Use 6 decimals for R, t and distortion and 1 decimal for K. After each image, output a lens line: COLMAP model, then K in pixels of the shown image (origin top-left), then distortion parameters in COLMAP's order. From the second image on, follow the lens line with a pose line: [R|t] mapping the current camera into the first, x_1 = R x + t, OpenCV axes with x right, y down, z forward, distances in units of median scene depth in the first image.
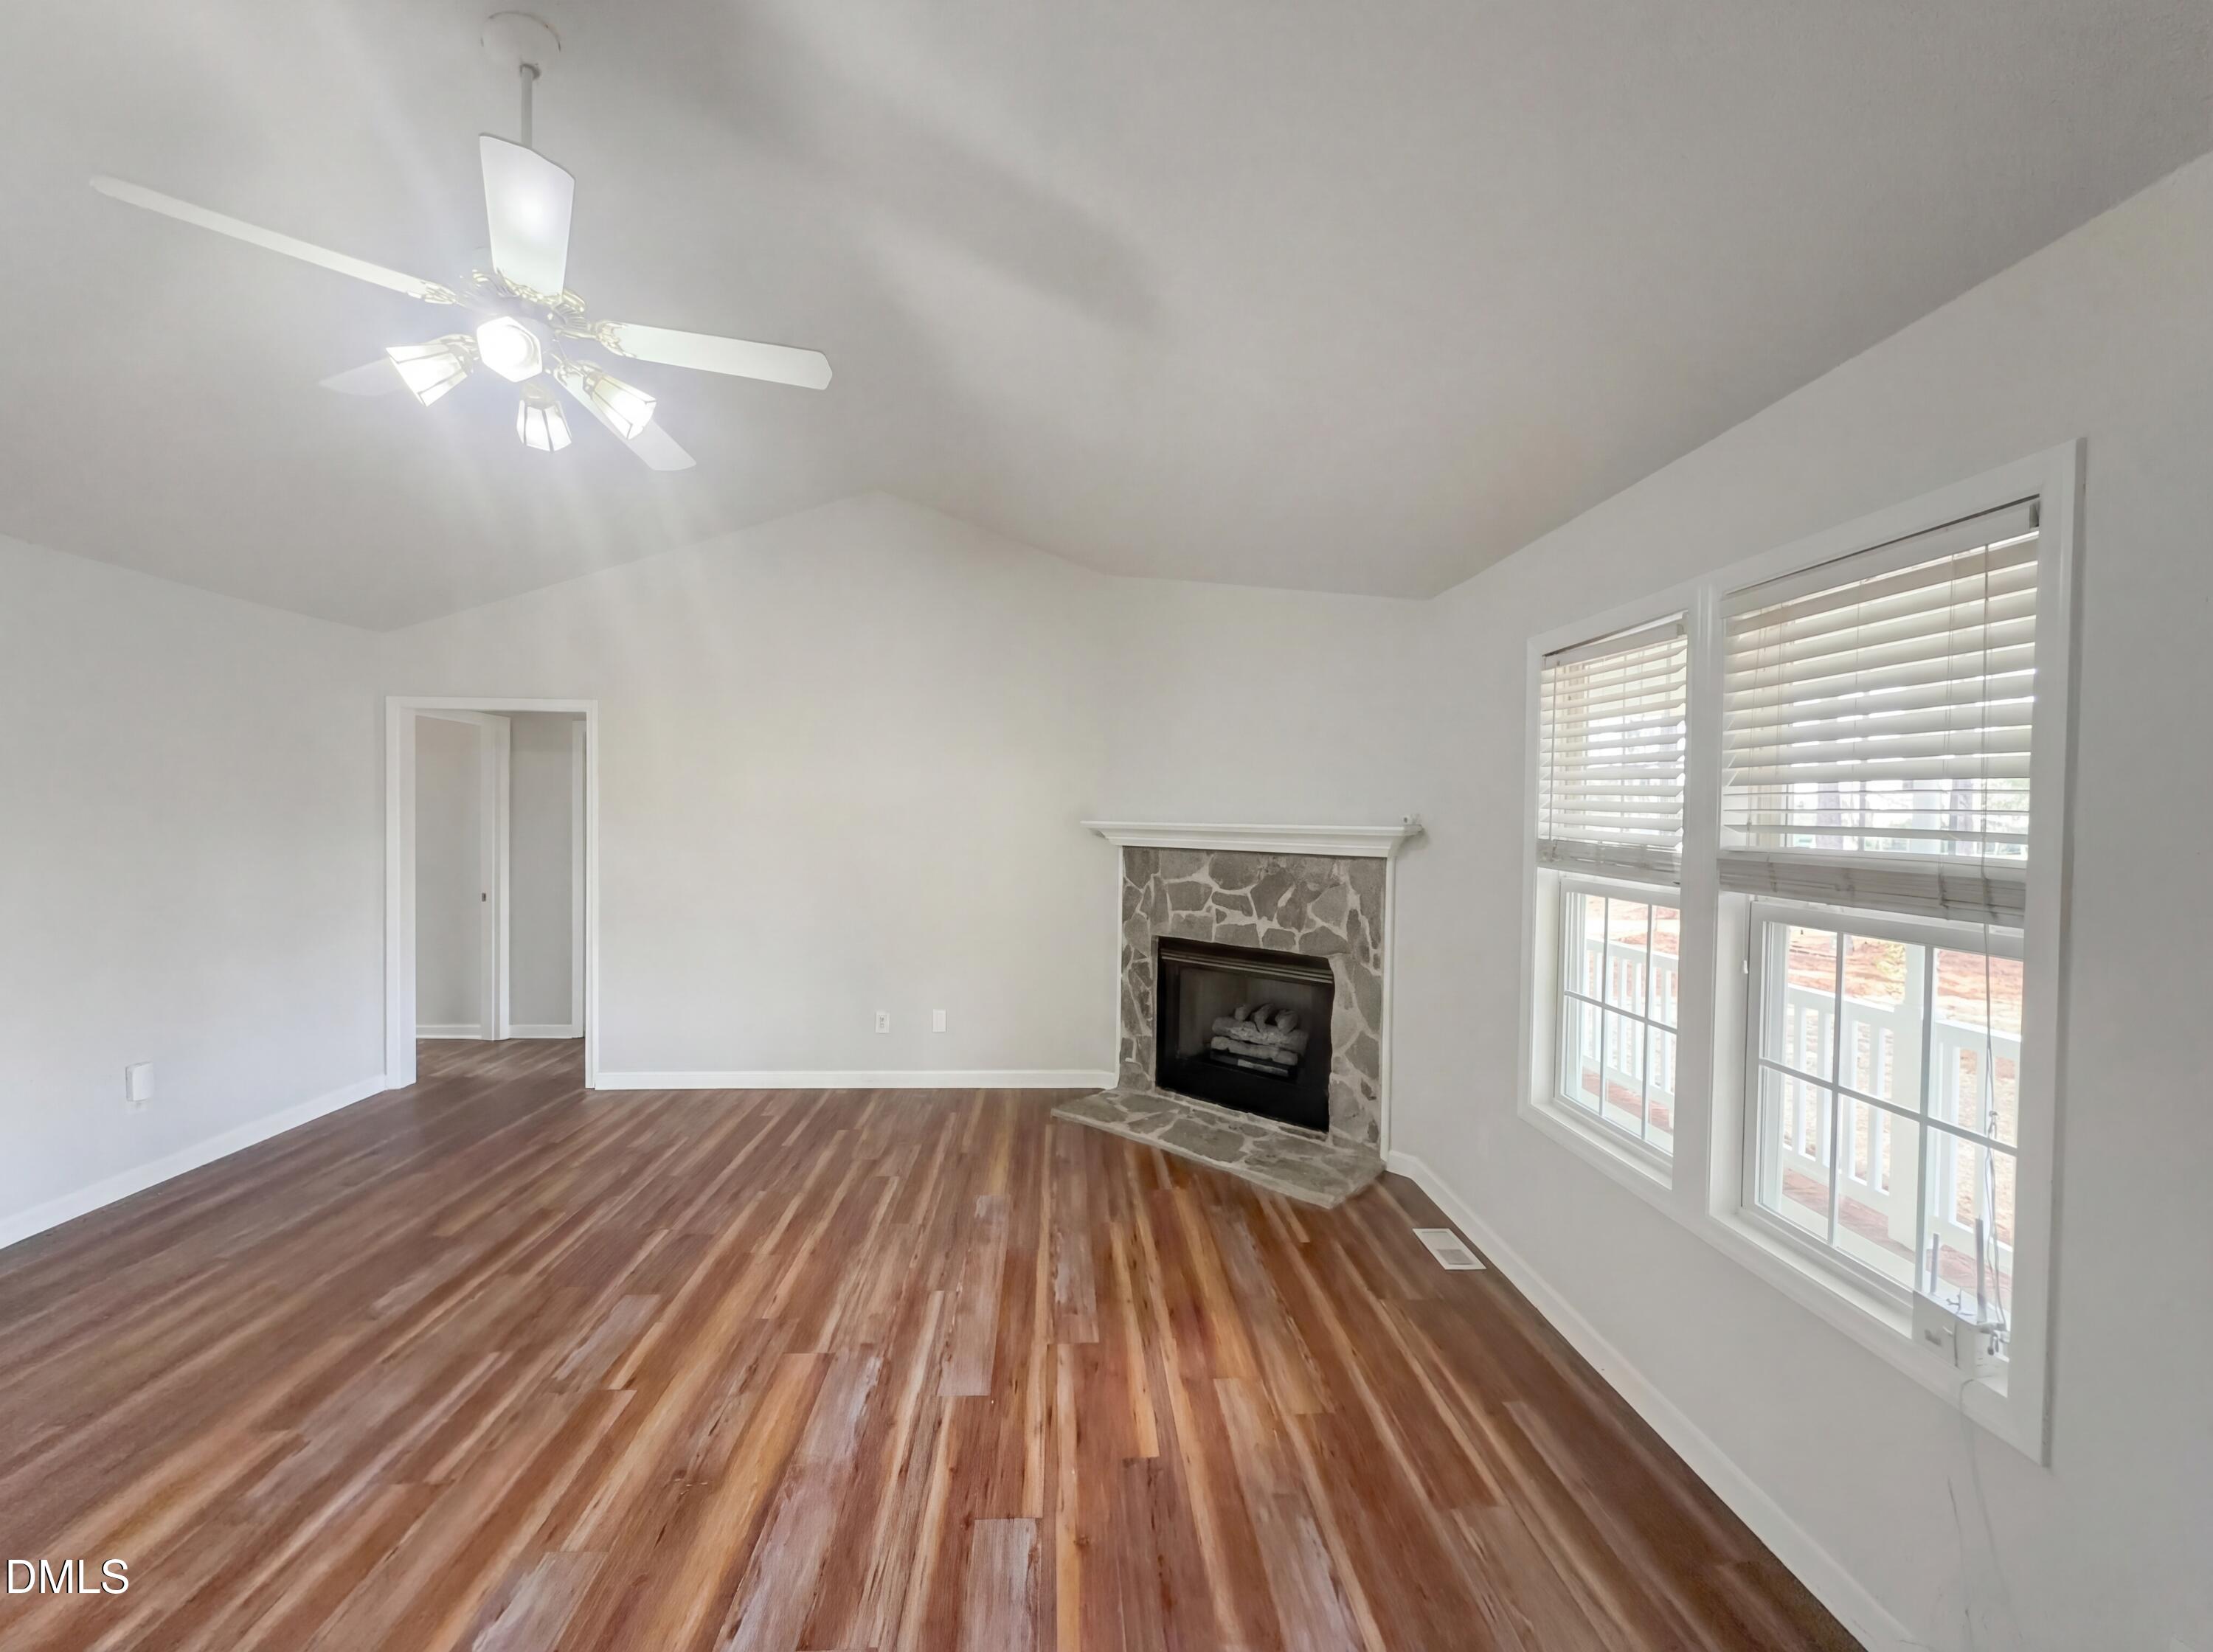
lens RADIAL K [[885.5, 0, 1115.8], [0, 885.5, 832.3], [0, 0, 1]] dist [0.000152, 0.000280]
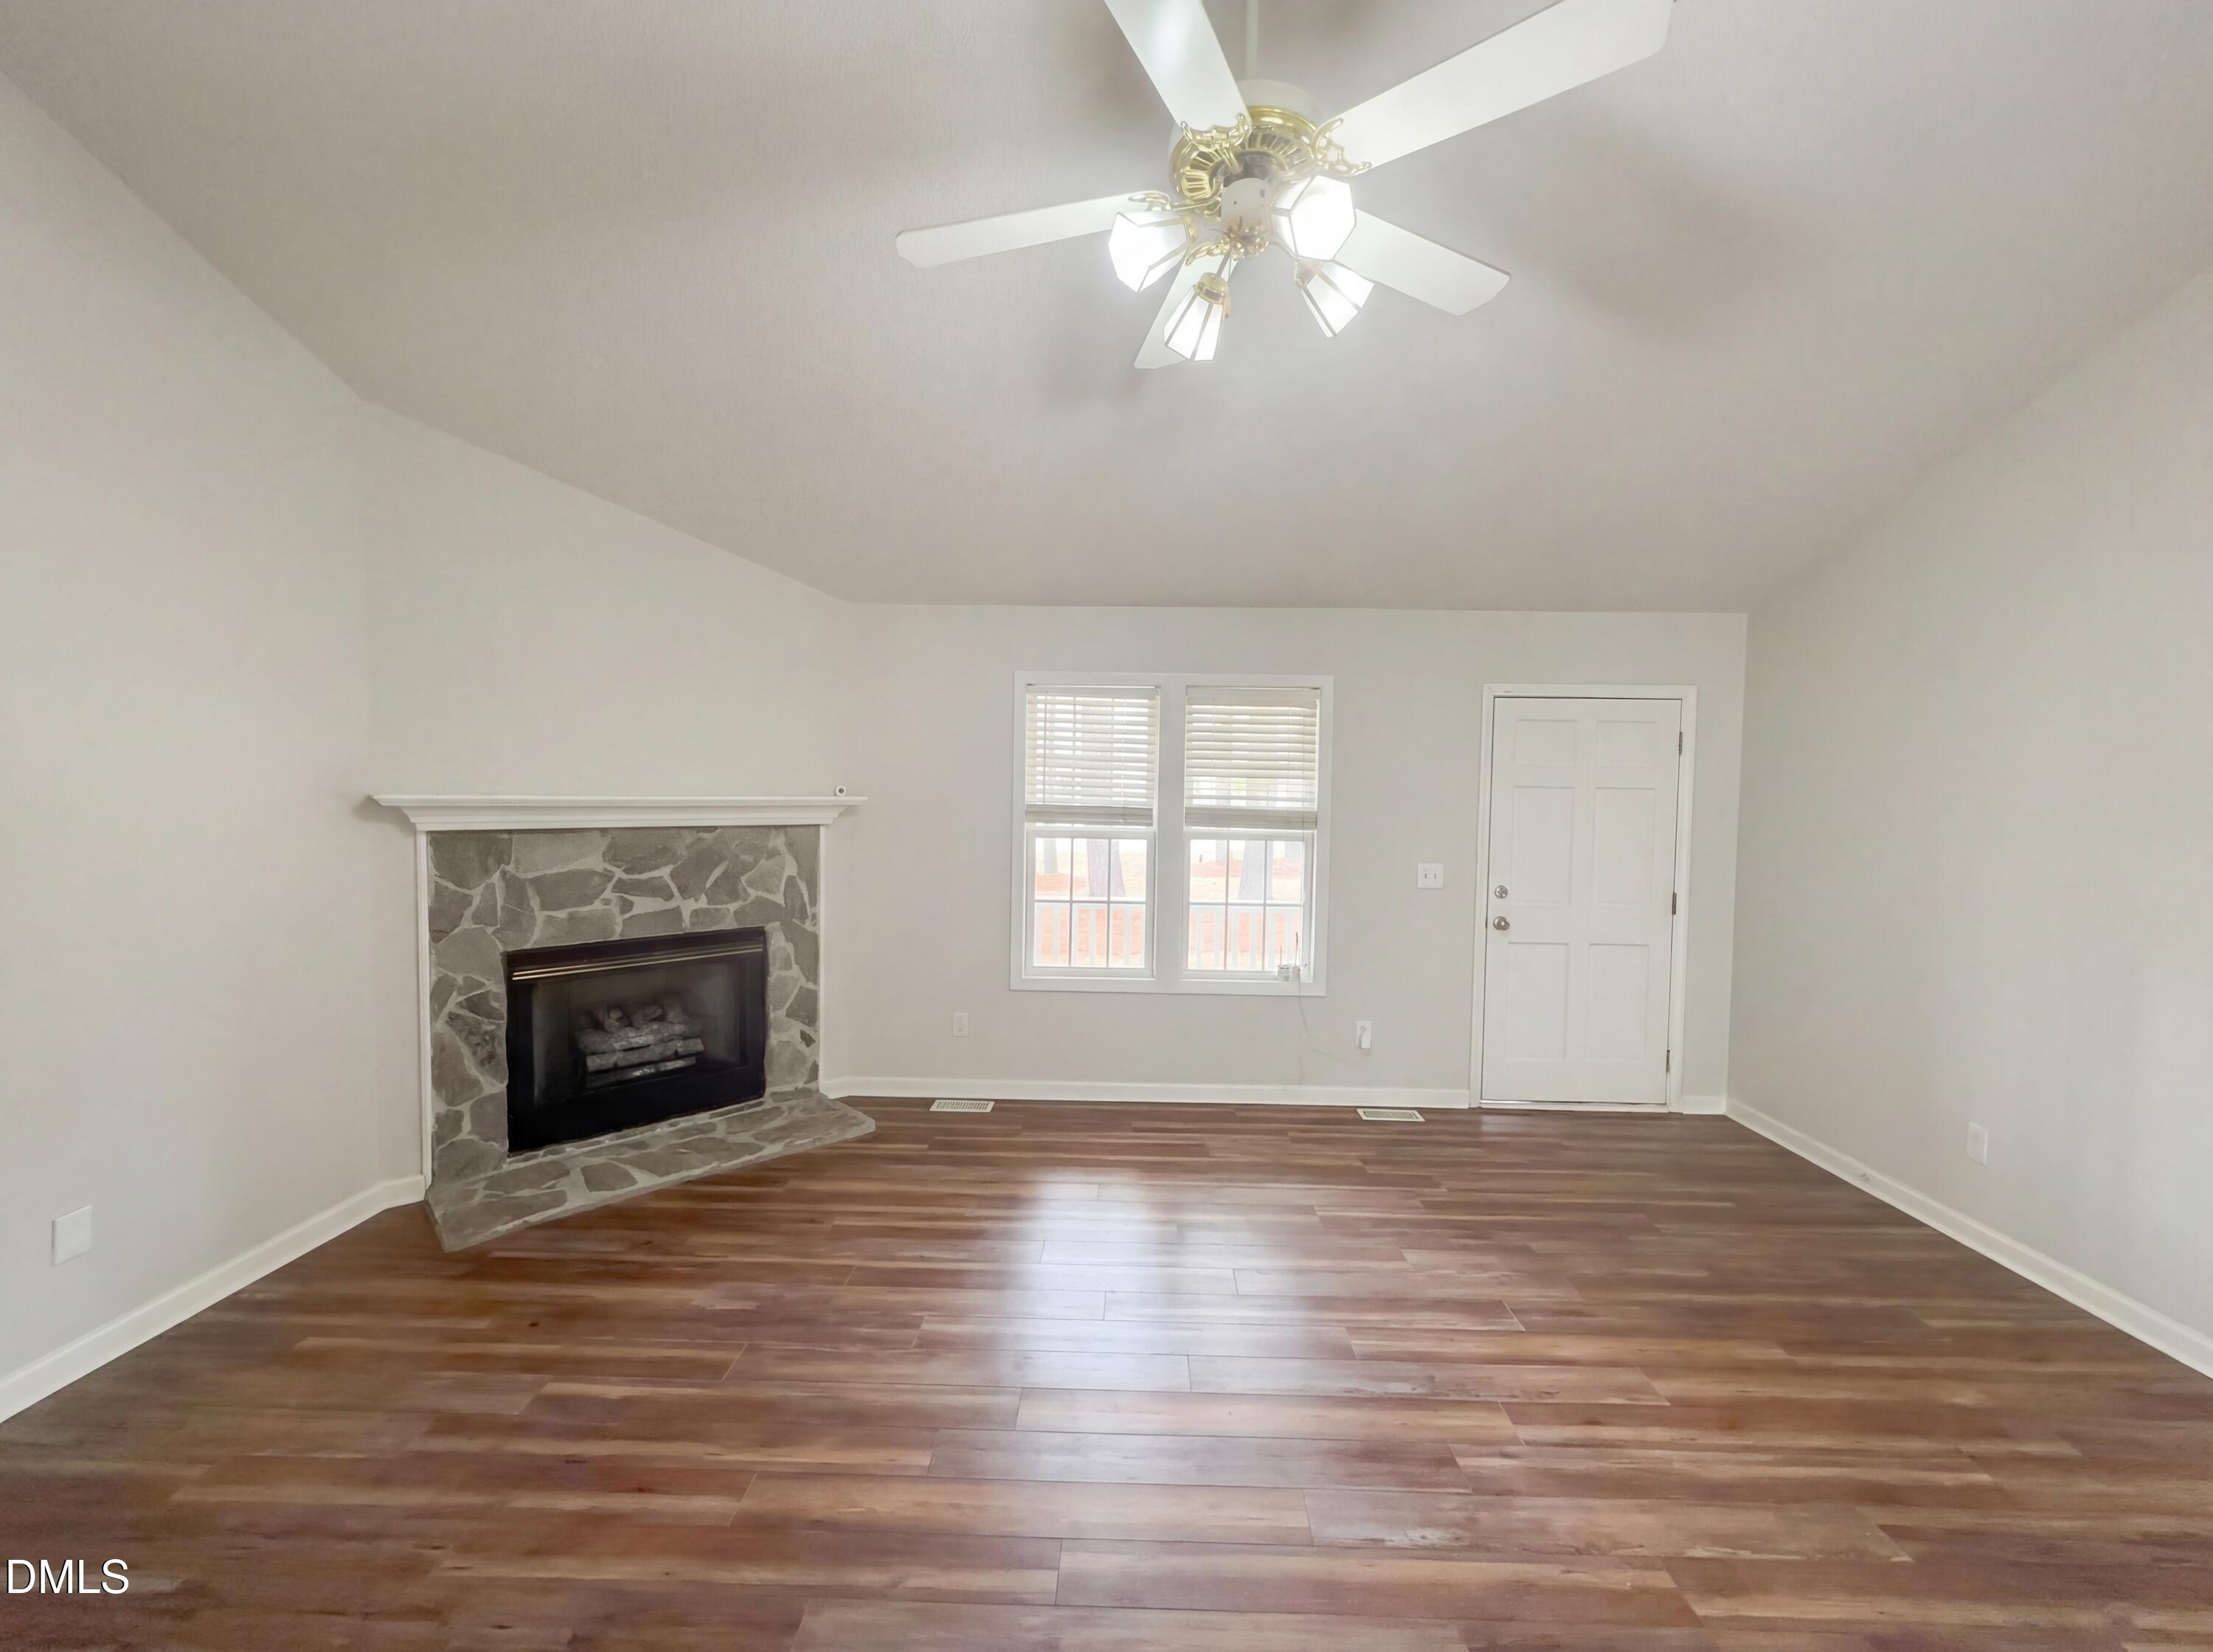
lens RADIAL K [[890.4, 0, 1107.8], [0, 890.4, 820.2], [0, 0, 1]] dist [-0.002933, -0.000172]
pose [[0.082699, -0.048773, 0.995380, -0.780495], [0.005915, 0.998808, 0.048450, -0.028869], [-0.996557, 0.001881, 0.082889, 0.544957]]
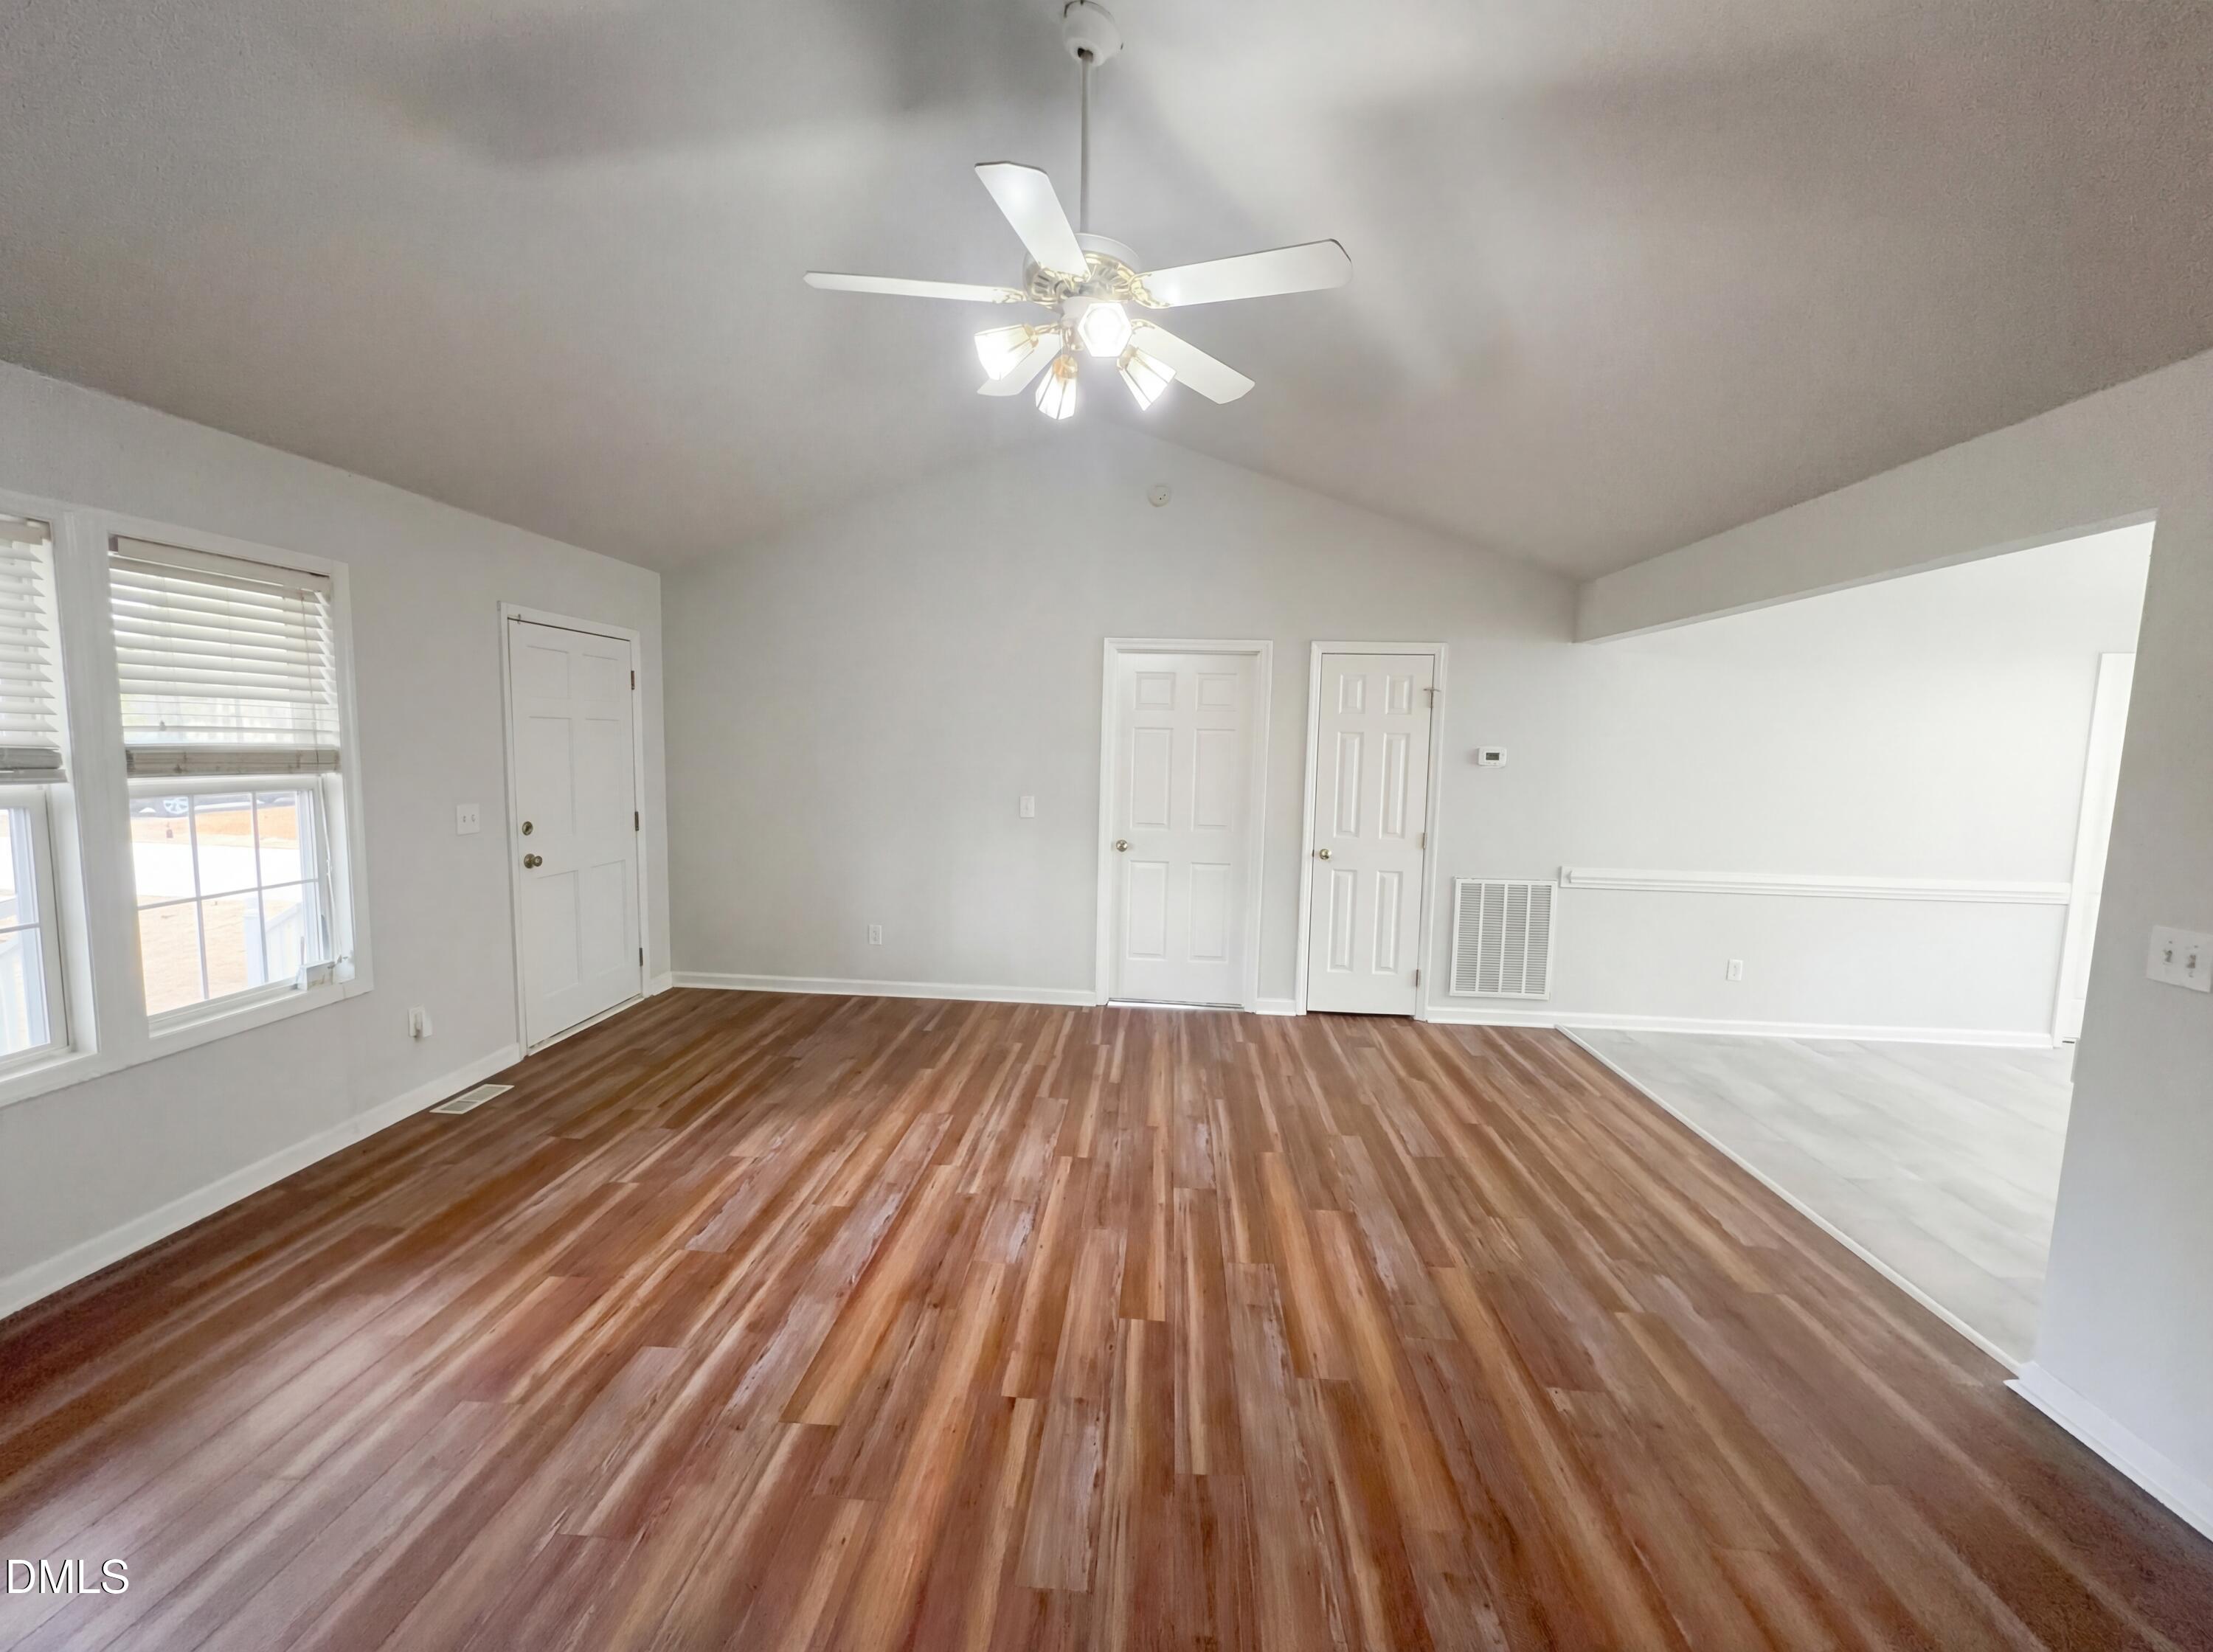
lens RADIAL K [[890.4, 0, 1107.8], [0, 890.4, 820.2], [0, 0, 1]] dist [-0.002933, -0.000172]
pose [[-0.990241, -0.049707, 0.130198, -0.449996], [-0.034651, 0.992709, 0.115451, -0.036789], [-0.134988, 0.109813, -0.984743, 1.105368]]
